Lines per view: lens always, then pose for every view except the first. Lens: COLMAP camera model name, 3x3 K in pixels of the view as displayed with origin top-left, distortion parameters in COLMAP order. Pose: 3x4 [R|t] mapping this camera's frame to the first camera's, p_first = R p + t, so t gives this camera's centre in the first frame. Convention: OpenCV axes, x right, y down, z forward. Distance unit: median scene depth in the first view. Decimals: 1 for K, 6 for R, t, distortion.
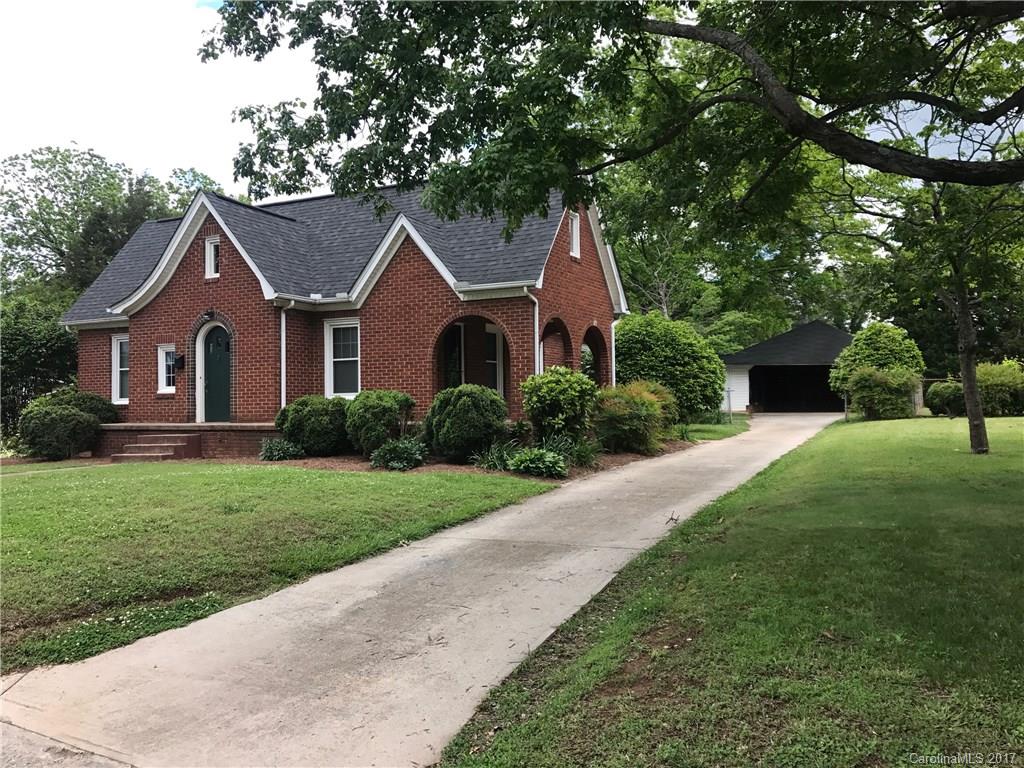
lens RADIAL K [[845.0, 0, 506.1], [0, 845.0, 382.4], [0, 0, 1]] dist [0.121549, -0.201629]
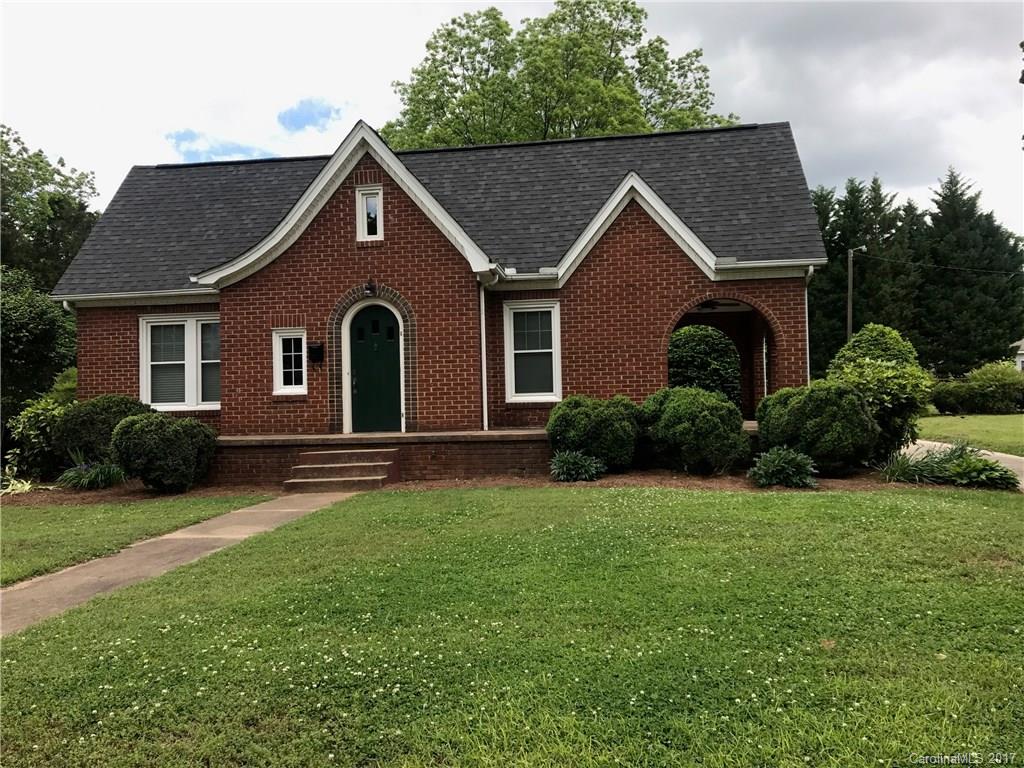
lens RADIAL K [[845.0, 0, 506.1], [0, 845.0, 382.4], [0, 0, 1]] dist [0.121549, -0.201629]
pose [[0.940439, 0.000997, 0.339961, -0.479546], [0.003422, 0.999917, -0.012397, 0.012008], [-0.339946, 0.012822, 0.940358, 0.255622]]
